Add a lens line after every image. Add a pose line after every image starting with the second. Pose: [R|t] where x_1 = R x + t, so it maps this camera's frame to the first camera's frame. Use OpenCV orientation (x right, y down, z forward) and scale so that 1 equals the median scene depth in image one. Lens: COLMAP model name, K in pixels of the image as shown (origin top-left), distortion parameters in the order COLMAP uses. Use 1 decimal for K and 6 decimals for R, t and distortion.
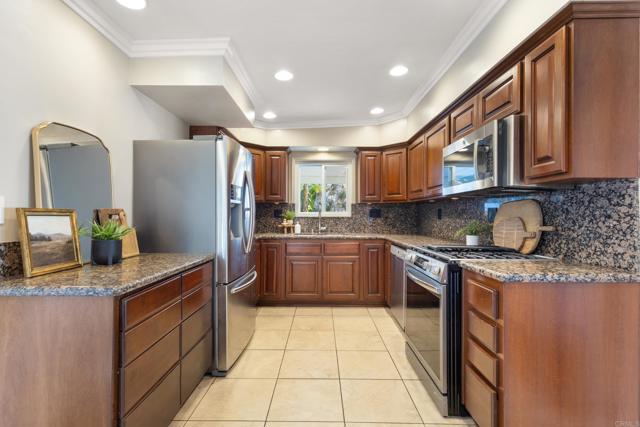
lens RADIAL K [[297.1, 0, 318.9], [0, 297.1, 213.2], [0, 0, 1]] dist [0.009370, 0.001009]
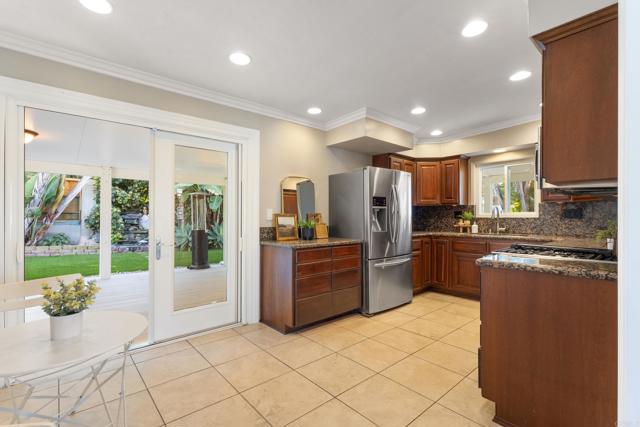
lens RADIAL K [[297.1, 0, 321.1], [0, 297.1, 215.0], [0, 0, 1]] dist [0.009370, 0.001009]
pose [[0.668980, -0.007937, -0.743238, 0.401773], [0.008508, 0.999959, -0.003021, 0.001214], [0.743232, -0.004302, 0.669020, -0.145501]]
